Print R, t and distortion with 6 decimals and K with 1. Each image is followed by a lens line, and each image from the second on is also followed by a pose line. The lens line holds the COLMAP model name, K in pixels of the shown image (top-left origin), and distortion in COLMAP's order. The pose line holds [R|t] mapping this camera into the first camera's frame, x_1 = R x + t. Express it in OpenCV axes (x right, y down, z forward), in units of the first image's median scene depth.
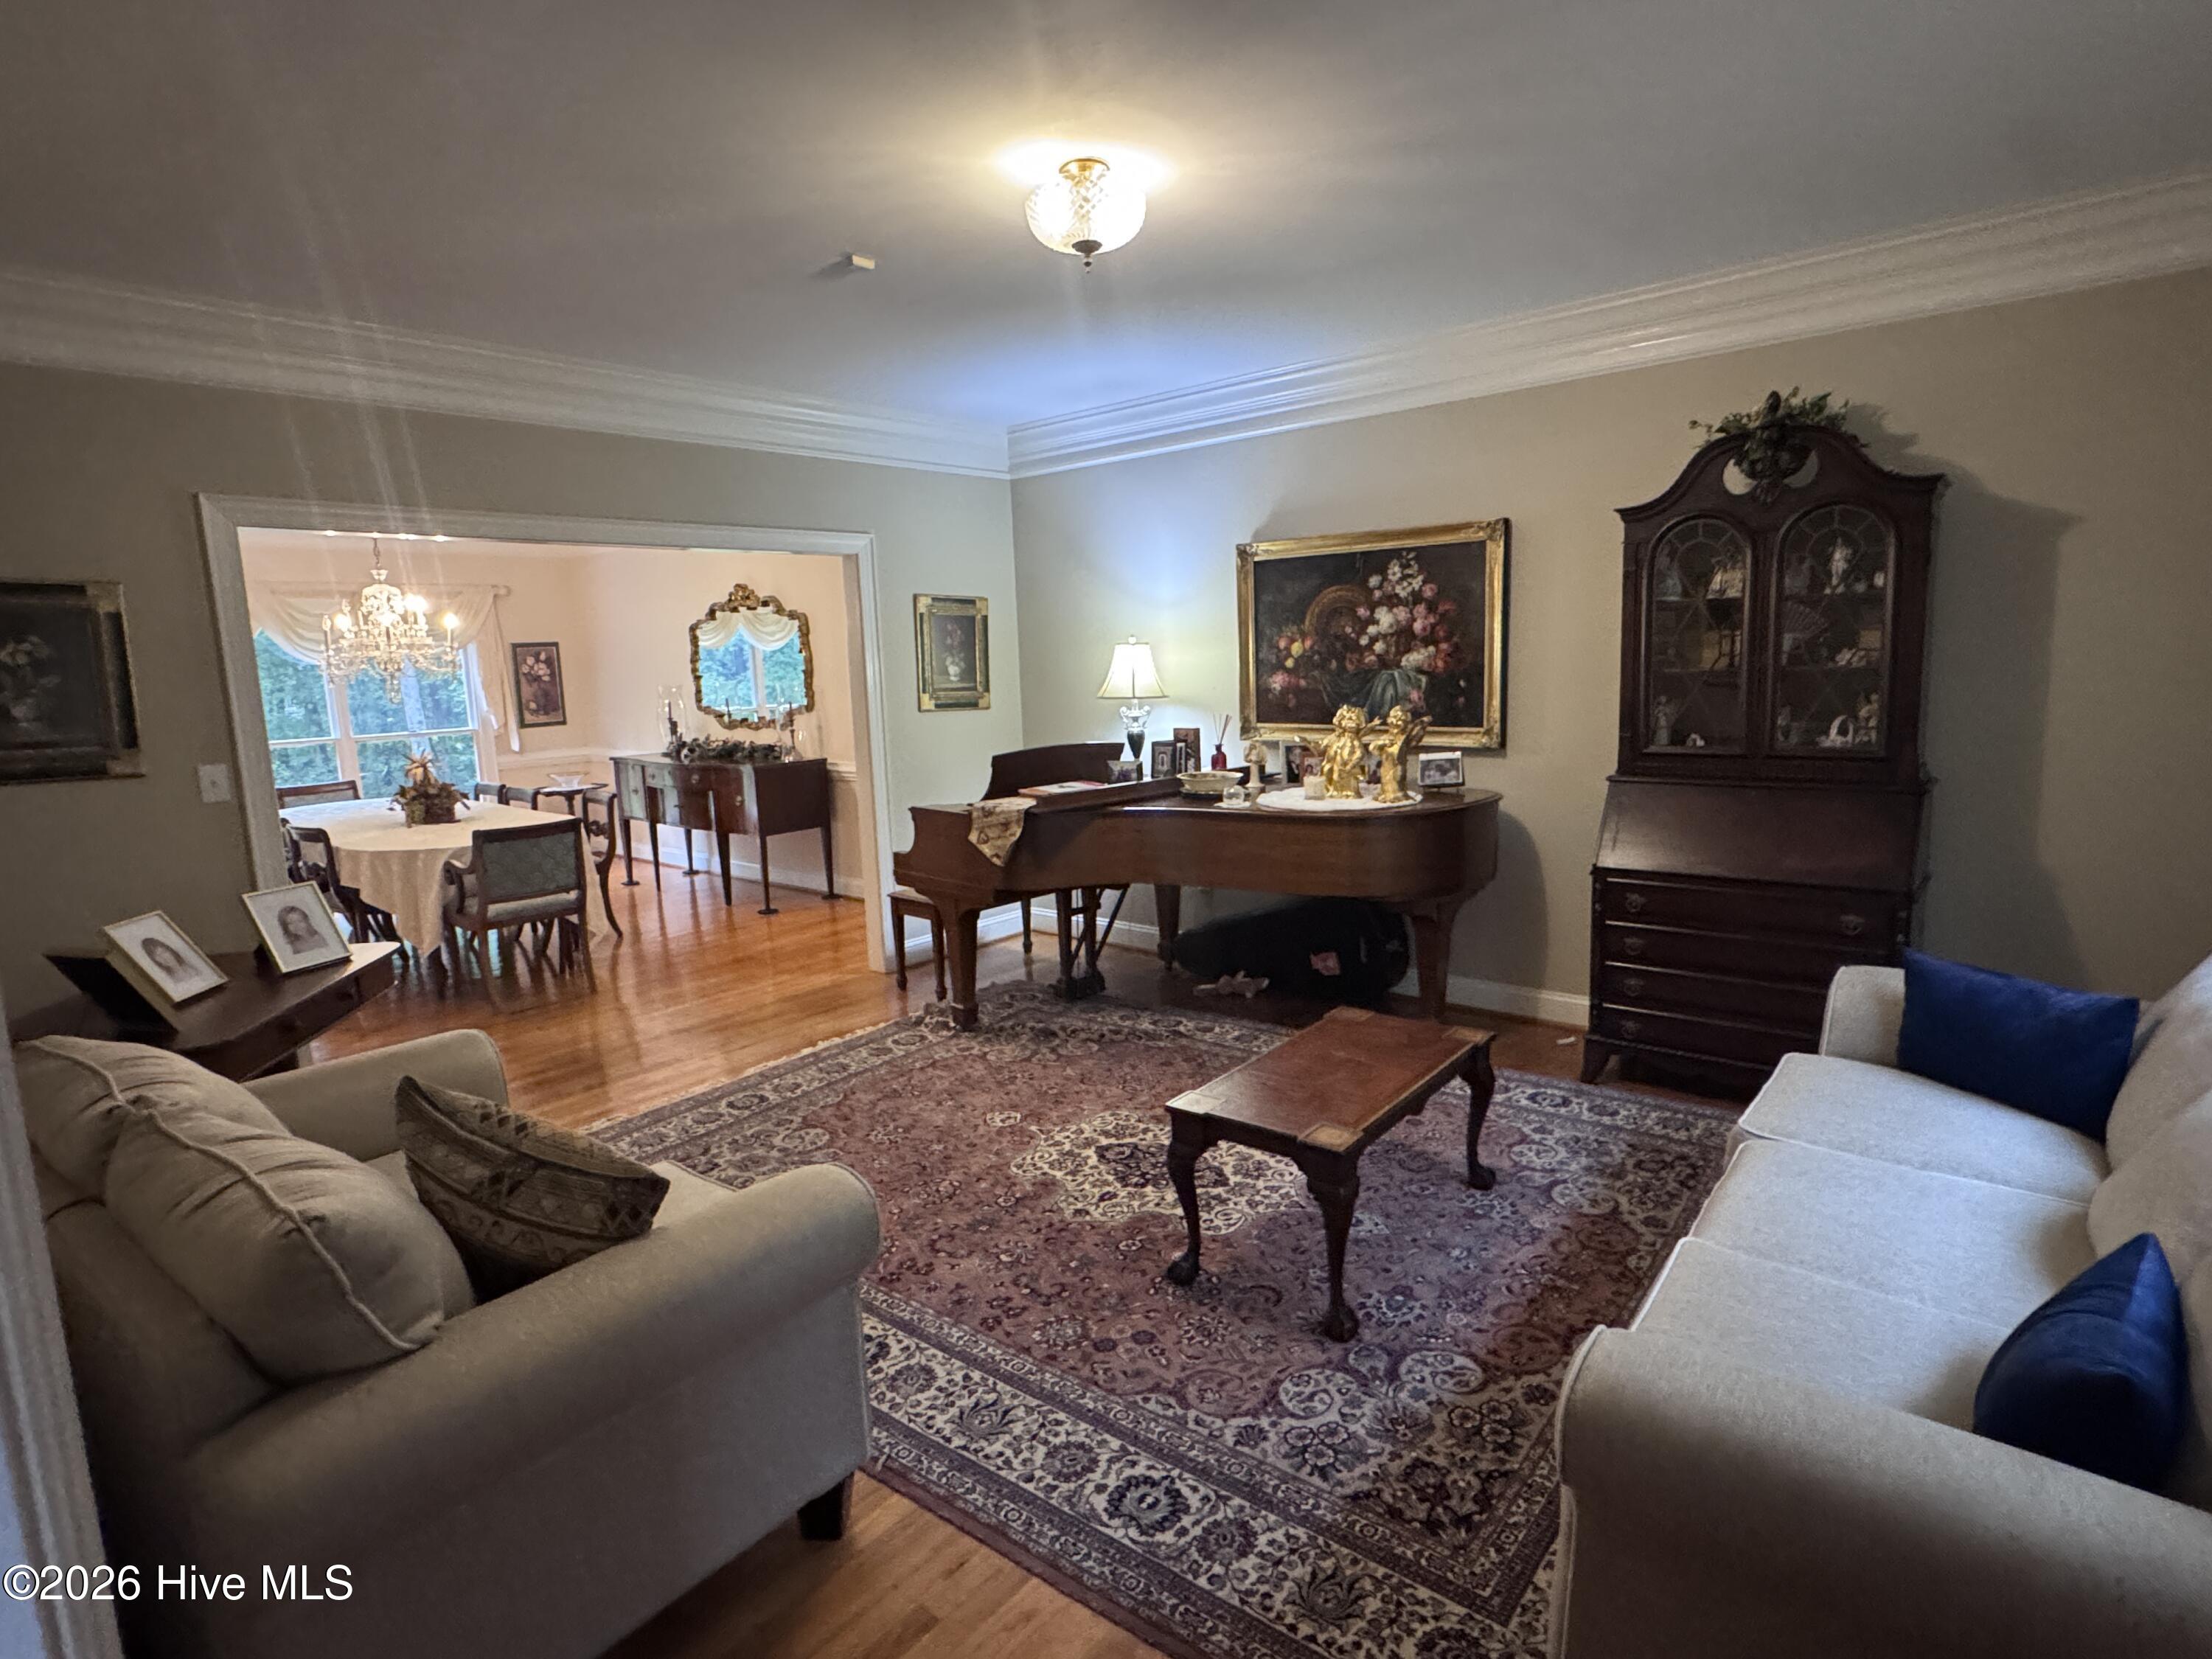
lens RADIAL K [[1147.3, 0, 1122.0], [0, 1147.3, 844.5], [0, 0, 1]] dist [-0.009024, -0.000115]
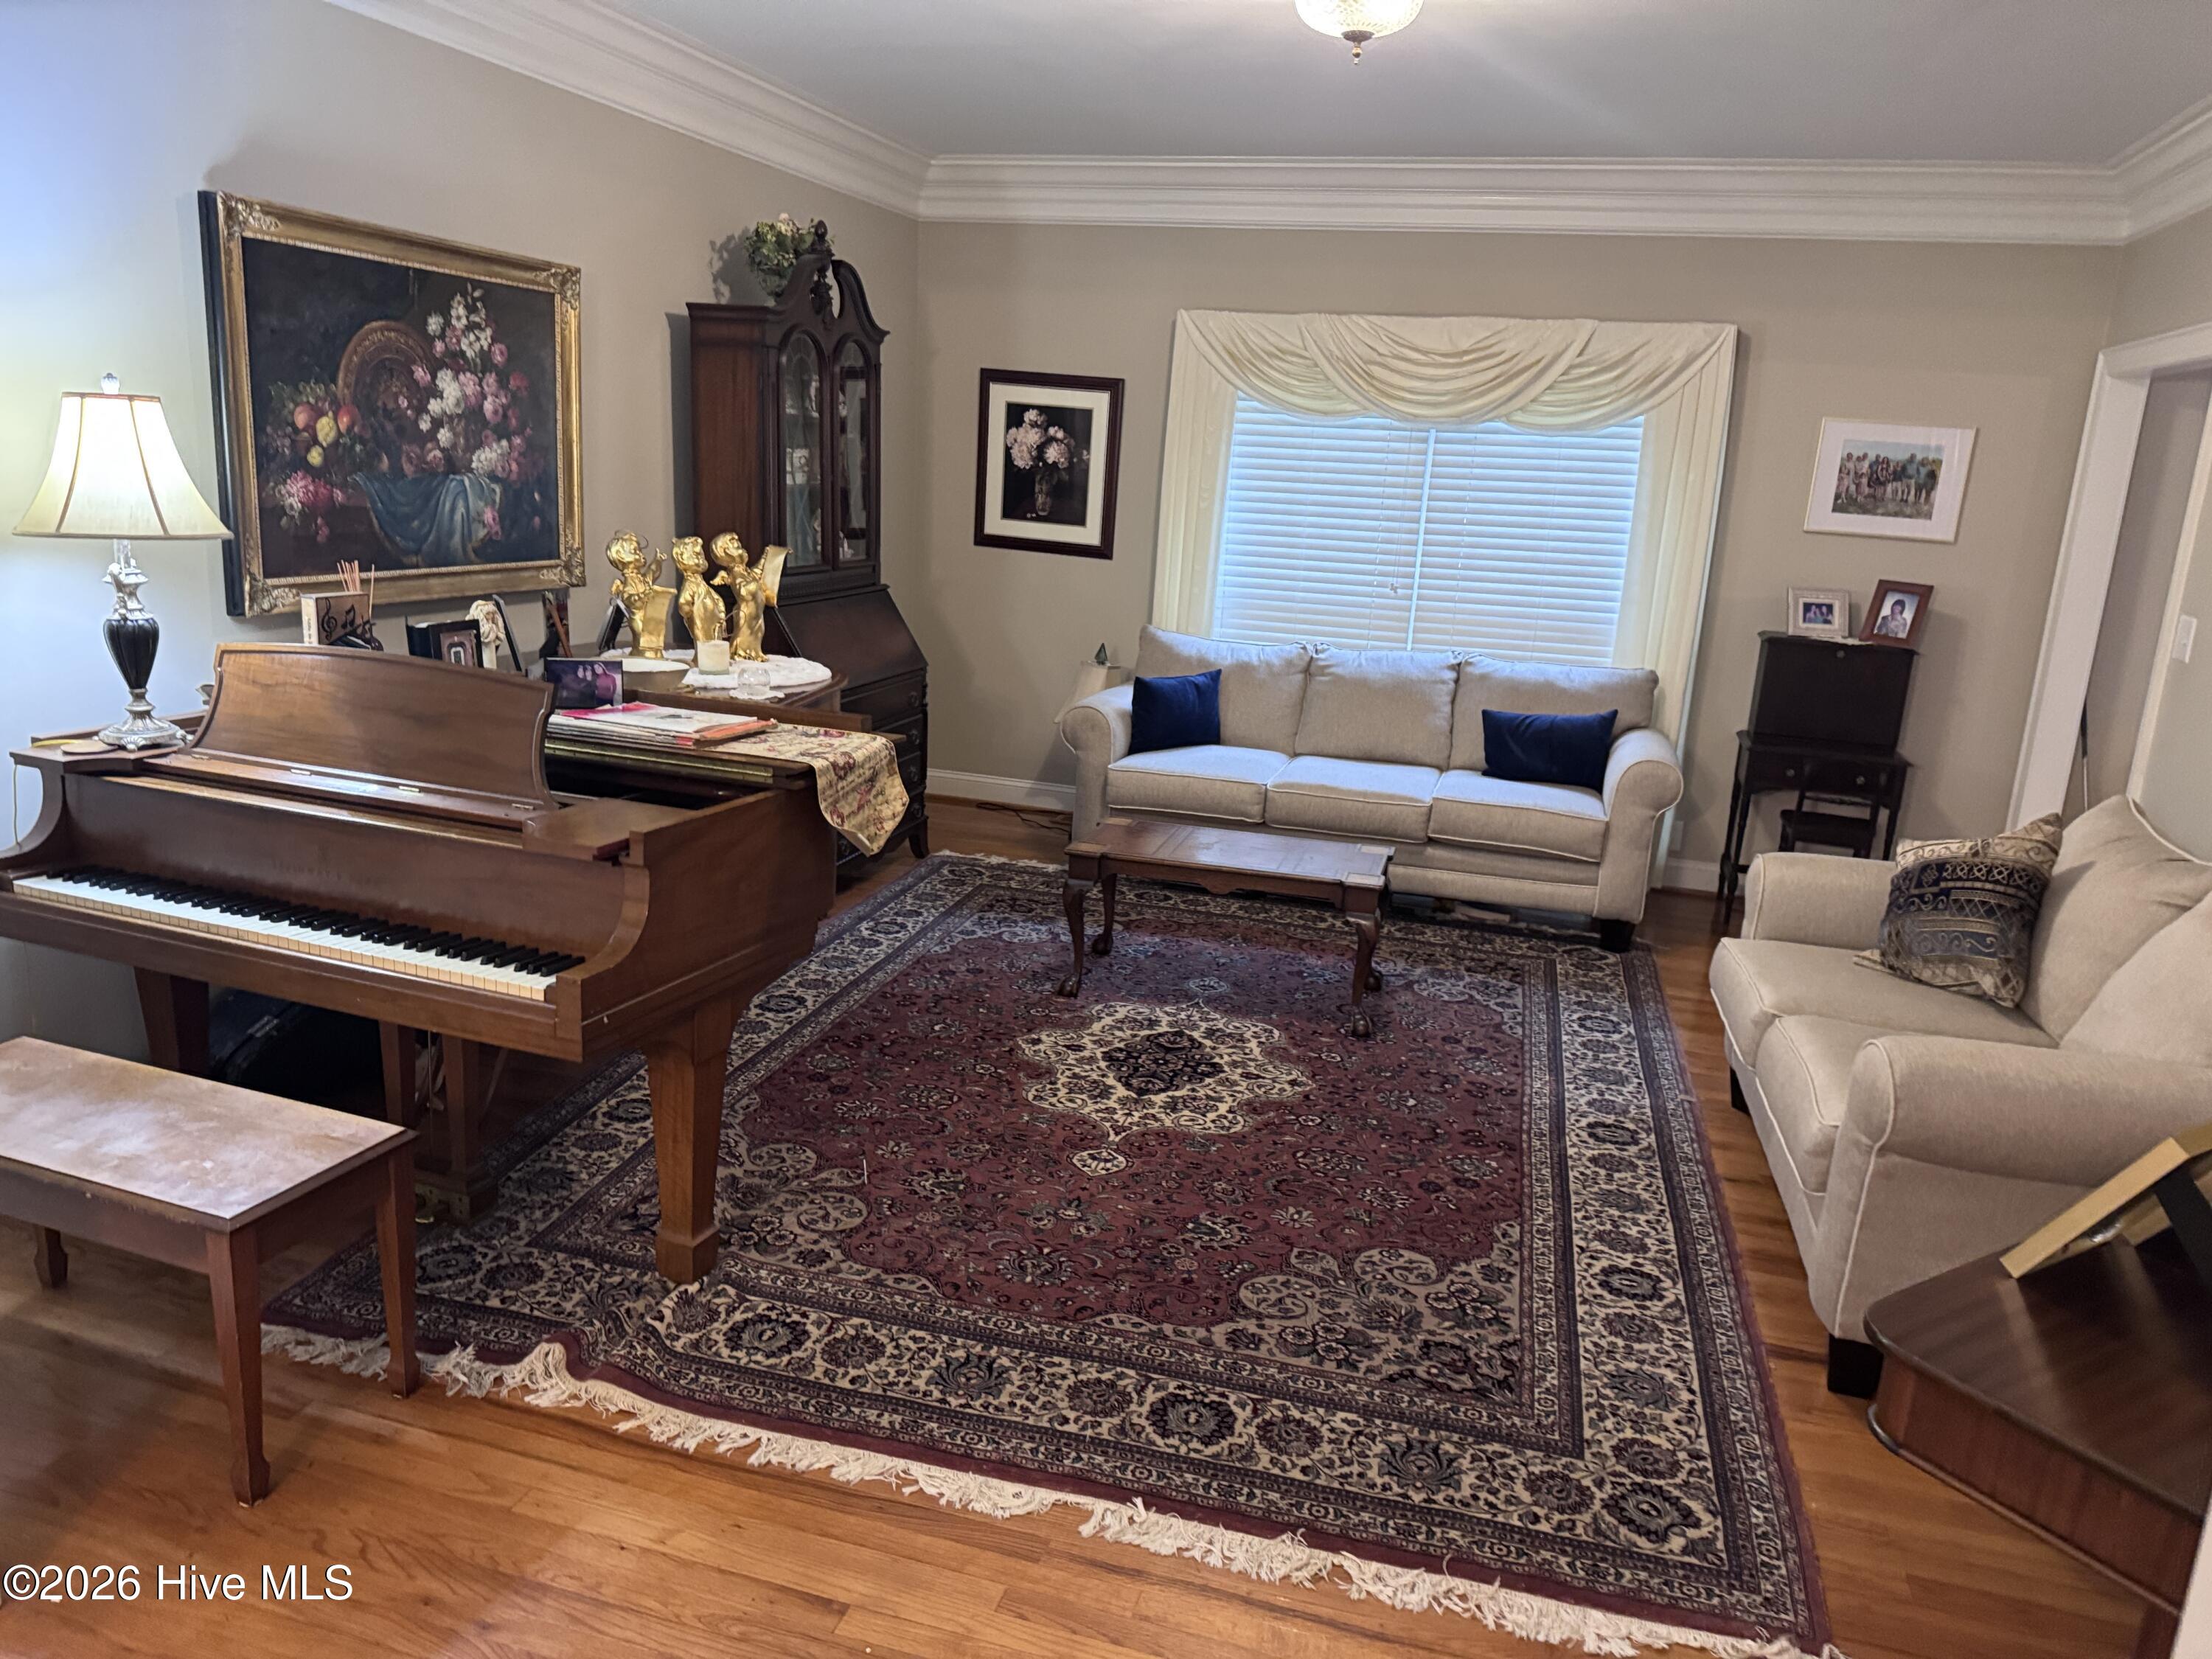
lens RADIAL K [[1553.6, 0, 1106.0], [0, 1553.6, 829.5], [0, 0, 1]] dist [0.085621, -0.131242]
pose [[-0.386488, -0.199637, 0.900429, -0.735633], [0.117538, 0.957670, 0.262779, -0.156138], [-0.914774, 0.207395, -0.346663, 1.049858]]
